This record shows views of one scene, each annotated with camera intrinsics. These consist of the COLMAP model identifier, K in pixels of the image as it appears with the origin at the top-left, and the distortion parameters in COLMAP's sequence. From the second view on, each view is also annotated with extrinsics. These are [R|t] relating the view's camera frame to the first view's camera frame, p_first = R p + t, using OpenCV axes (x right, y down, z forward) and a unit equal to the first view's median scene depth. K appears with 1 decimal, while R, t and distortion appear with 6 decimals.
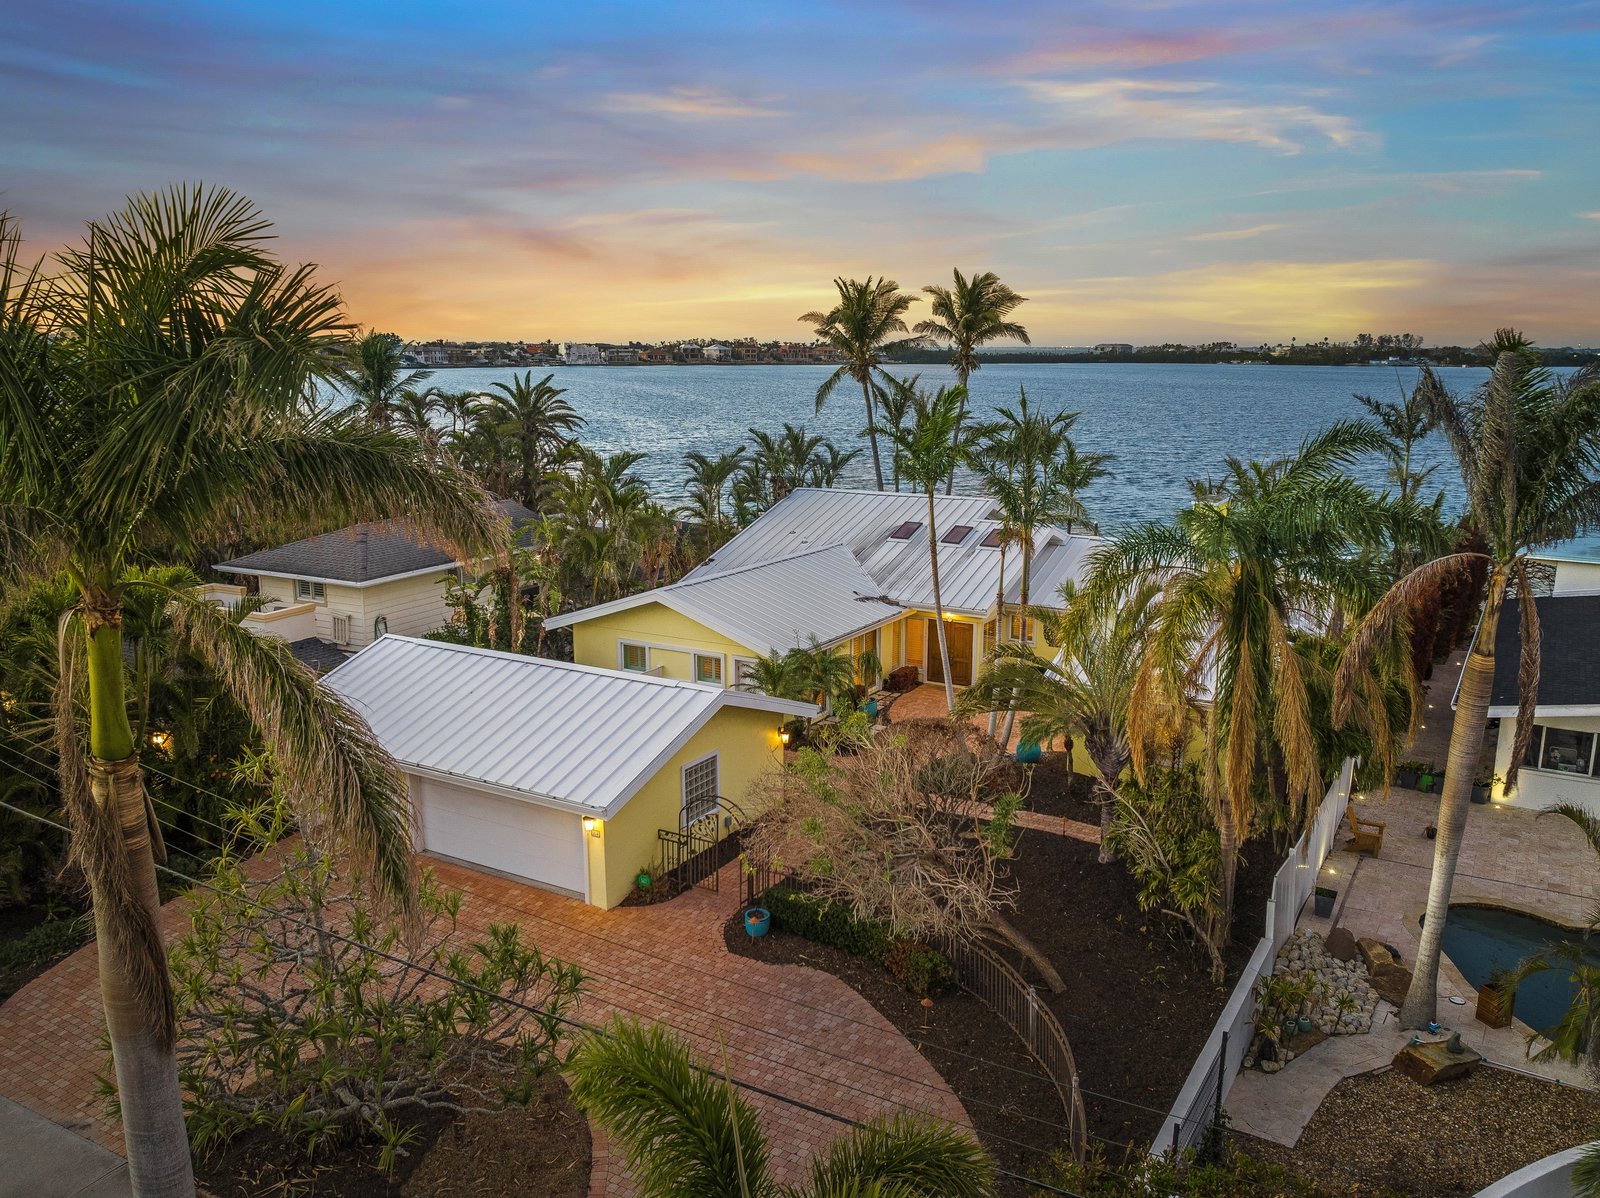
lens RADIAL K [[1252.8, 0, 802.5], [0, 1252.8, 629.2], [0, 0, 1]] dist [-0.043237, 0.002515]
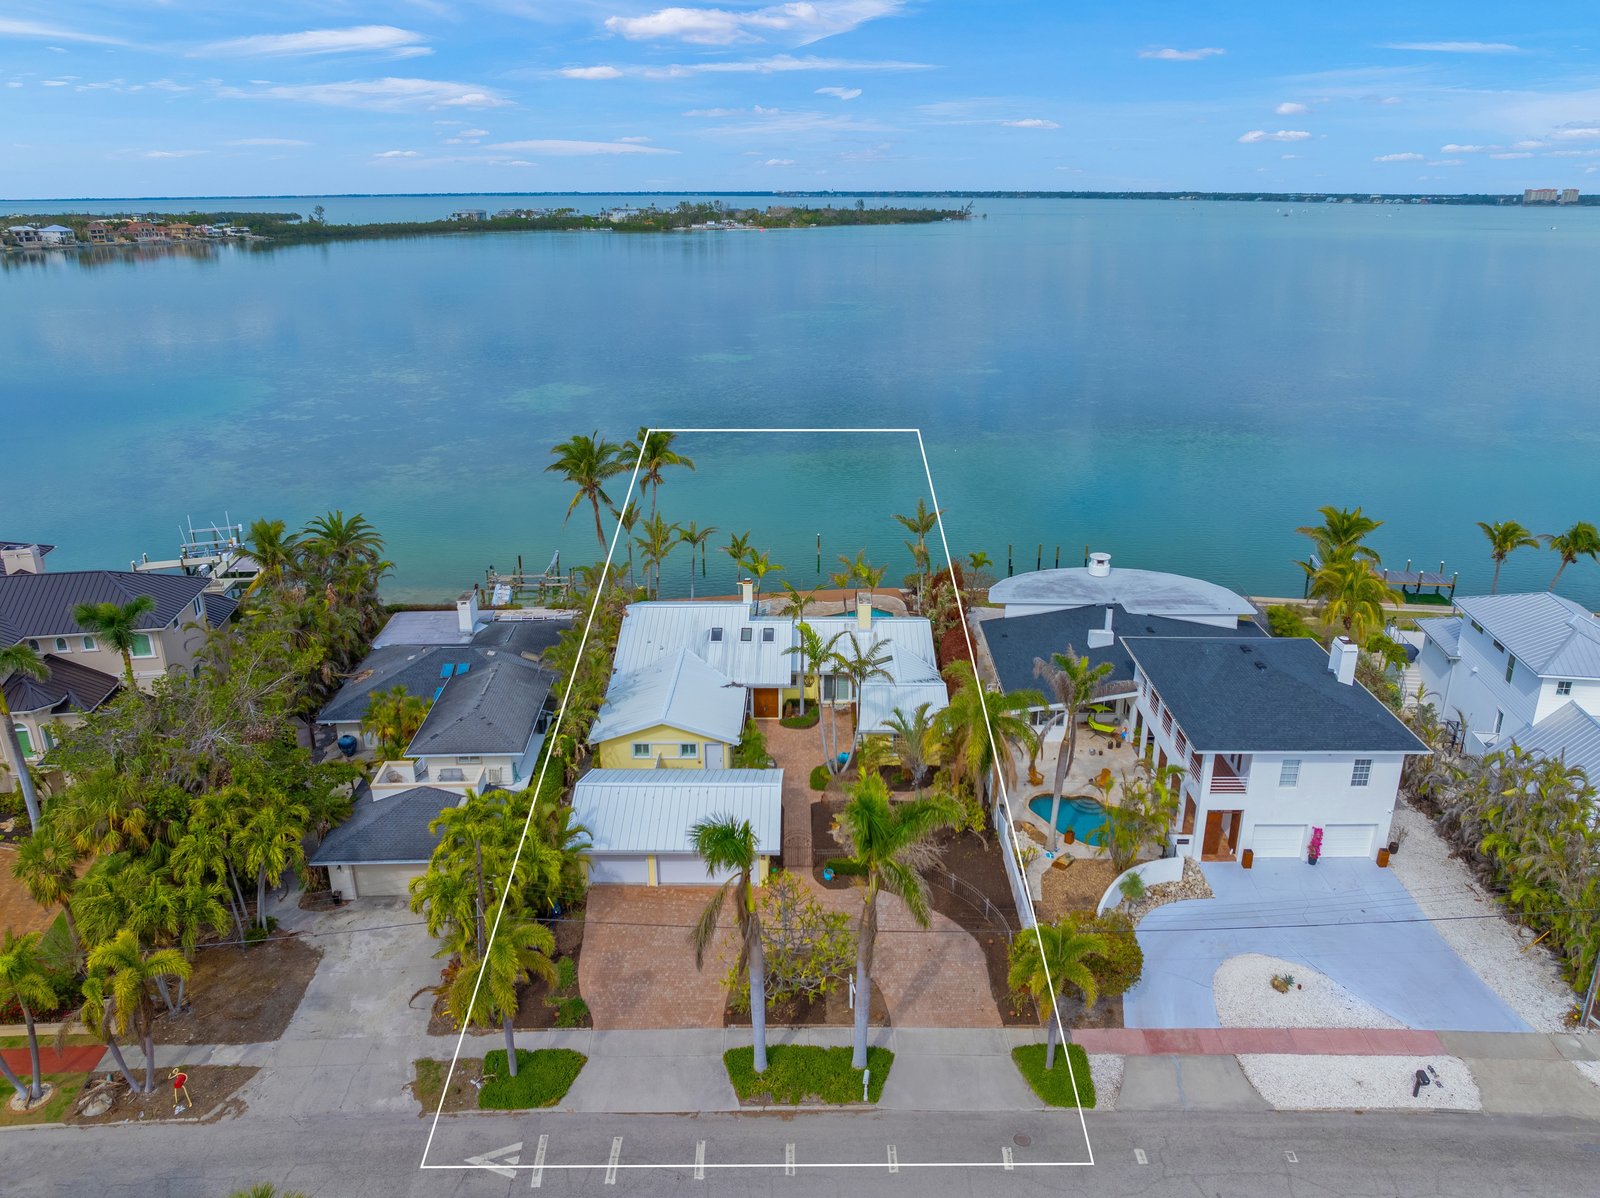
lens RADIAL K [[1144.1, 0, 800.0], [0, 1144.1, 599.0], [0, 0, 1]] dist [-0.035916, -0.001931]
pose [[0.862447, -0.173687, 0.475414, -0.996883], [0.111512, 0.981402, 0.156251, -0.626766], [-0.493712, -0.081744, 0.865775, -0.860838]]
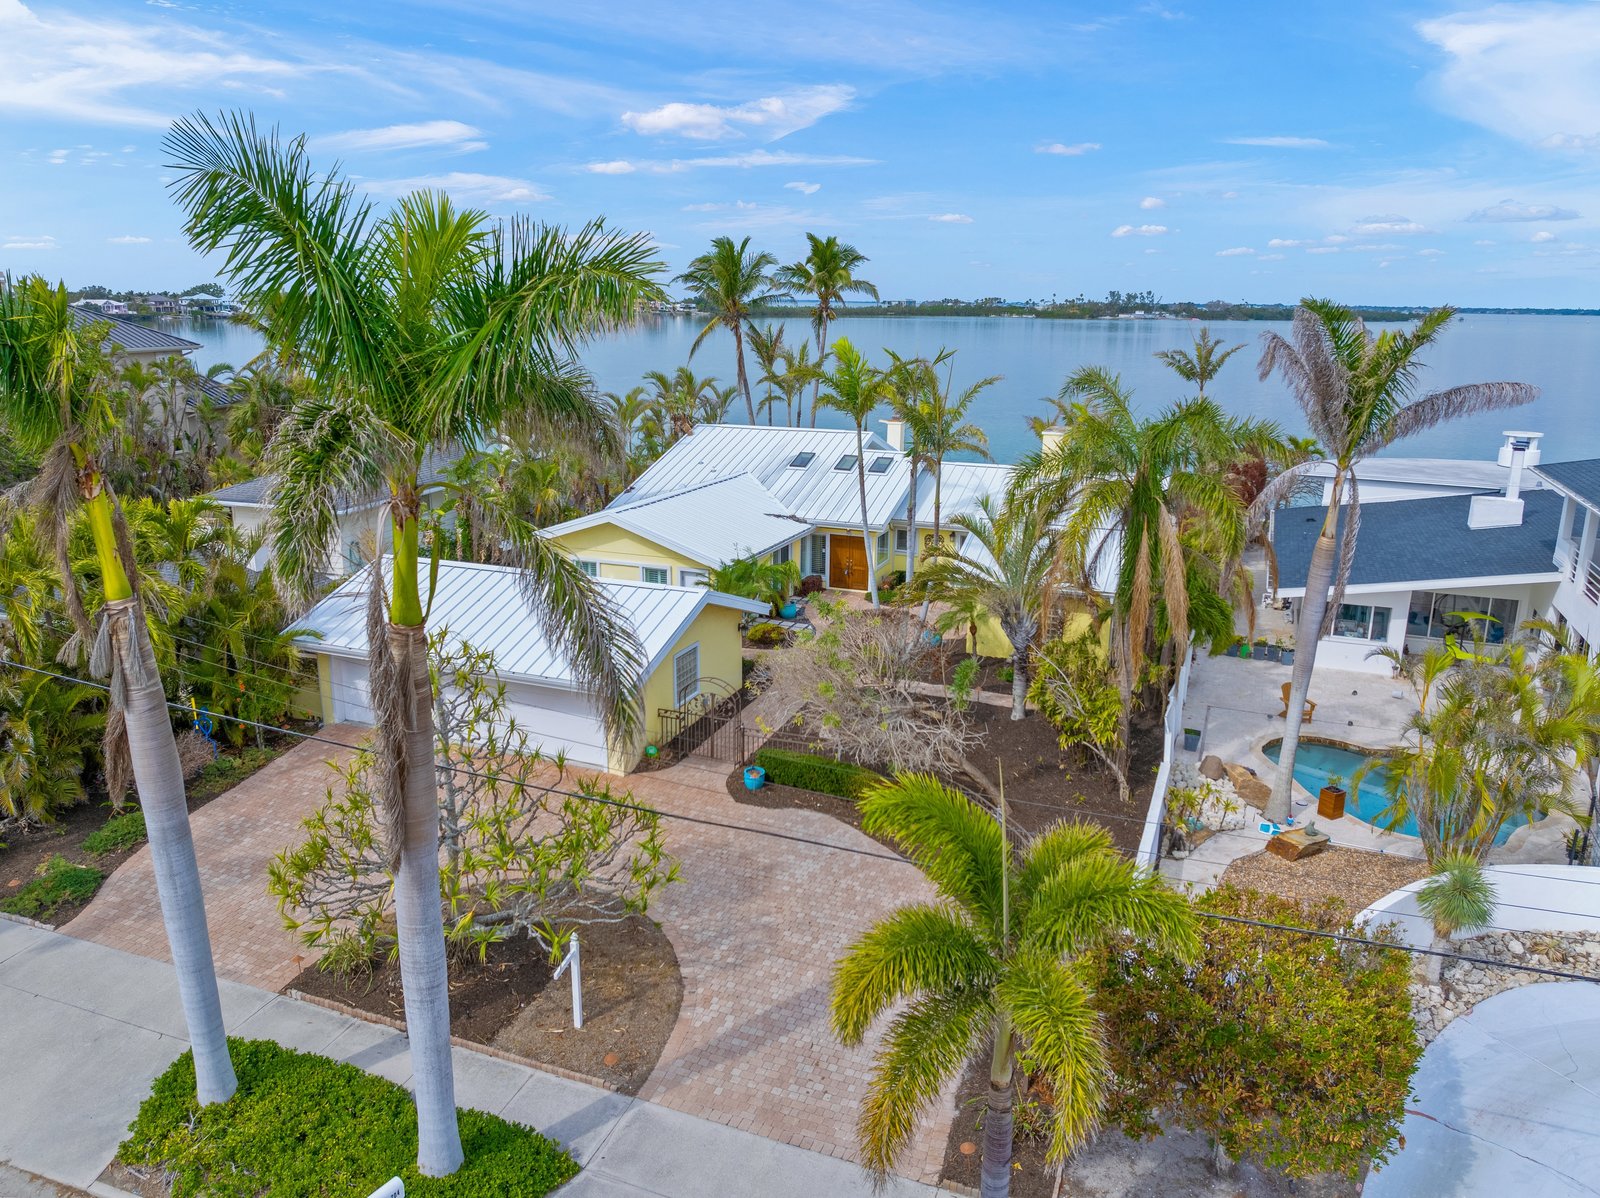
lens RADIAL K [[1144.1, 0, 800.0], [0, 1144.1, 599.0], [0, 0, 1]] dist [-0.035916, -0.001931]
pose [[0.987450, -0.030751, 0.154911, -0.143819], [0.025405, 0.999015, 0.036375, 0.019528], [-0.155877, -0.031983, 0.987259, -0.087897]]
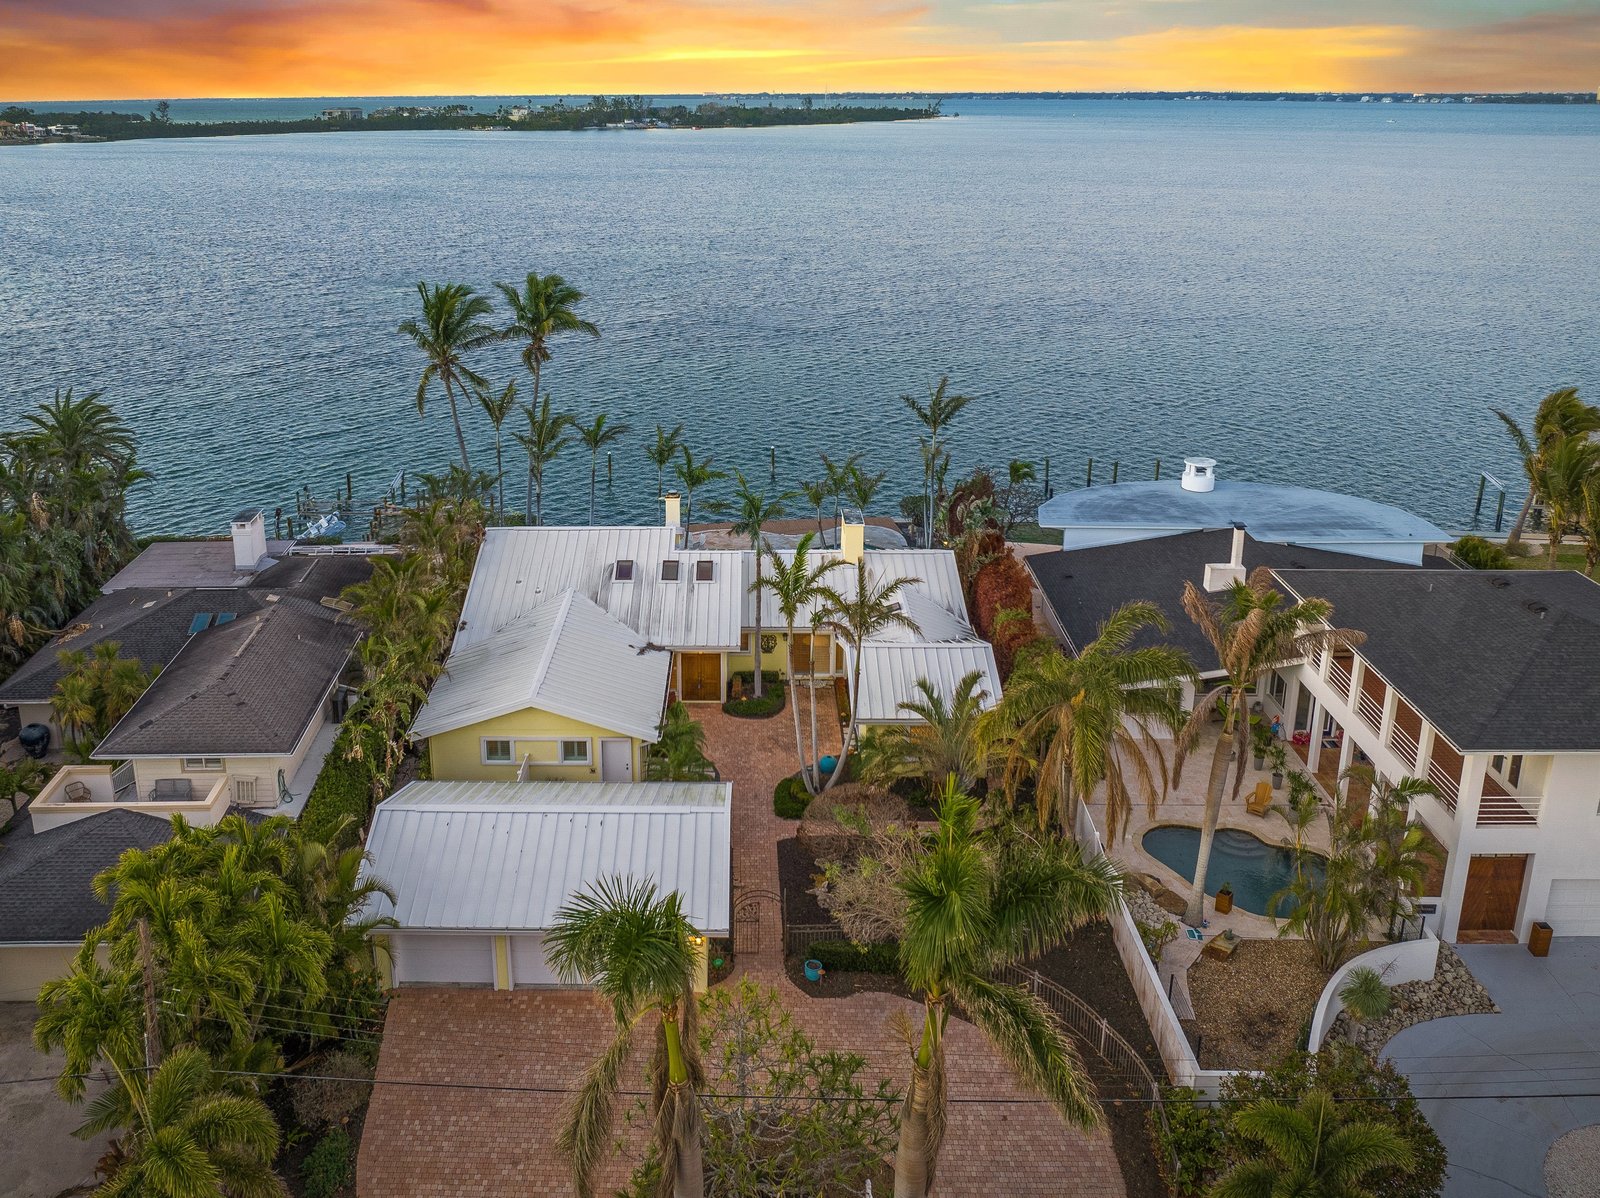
lens RADIAL K [[1365.6, 0, 721.6], [0, 1365.6, 493.2], [0, 0, 1]] dist [-0.048571, 0.002698]
pose [[0.867191, -0.142936, 0.477022, -0.728292], [0.110921, 0.989298, 0.094791, -0.432809], [-0.485466, -0.029290, 0.873765, -0.284245]]
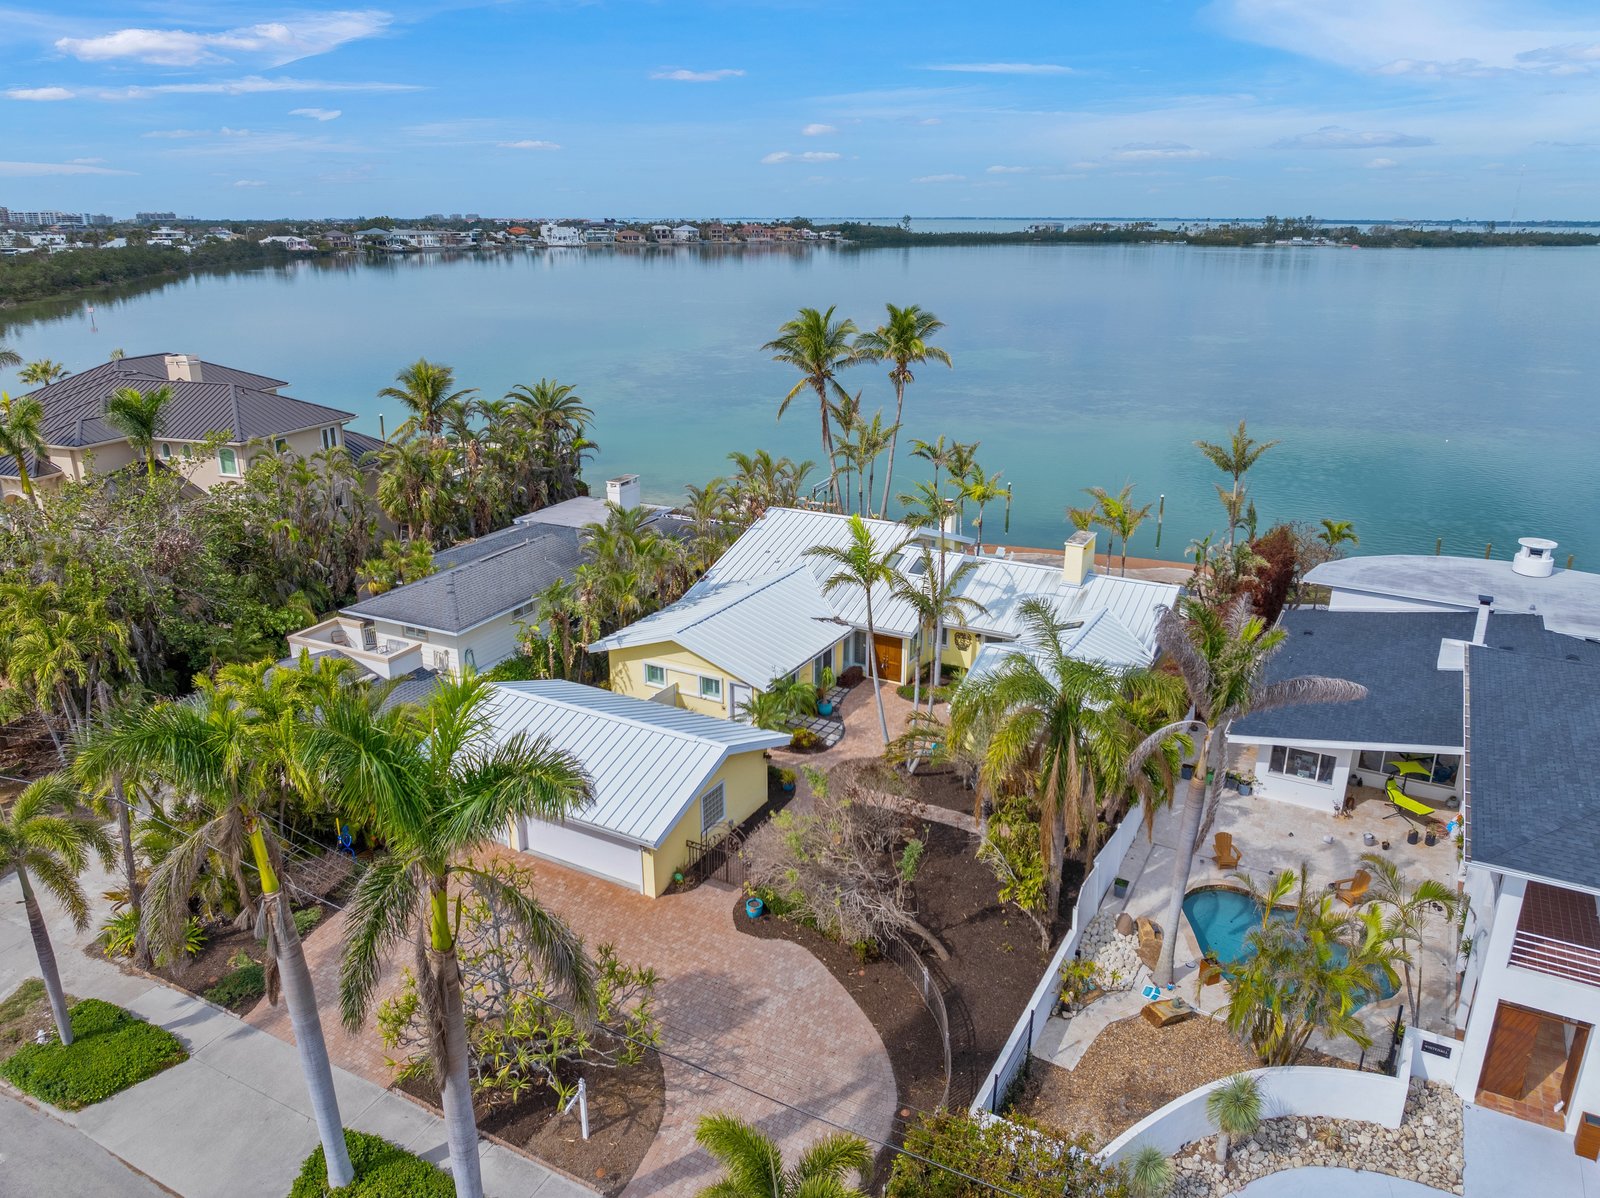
lens RADIAL K [[1122.8, 0, 800.0], [0, 1122.8, 599.0], [0, 0, 1]] dist [-0.041045, -0.001665]
pose [[0.999522, -0.011245, 0.028802, -0.014022], [0.008027, 0.993953, 0.109516, -0.268089], [-0.029859, -0.109232, 0.993568, -0.302391]]
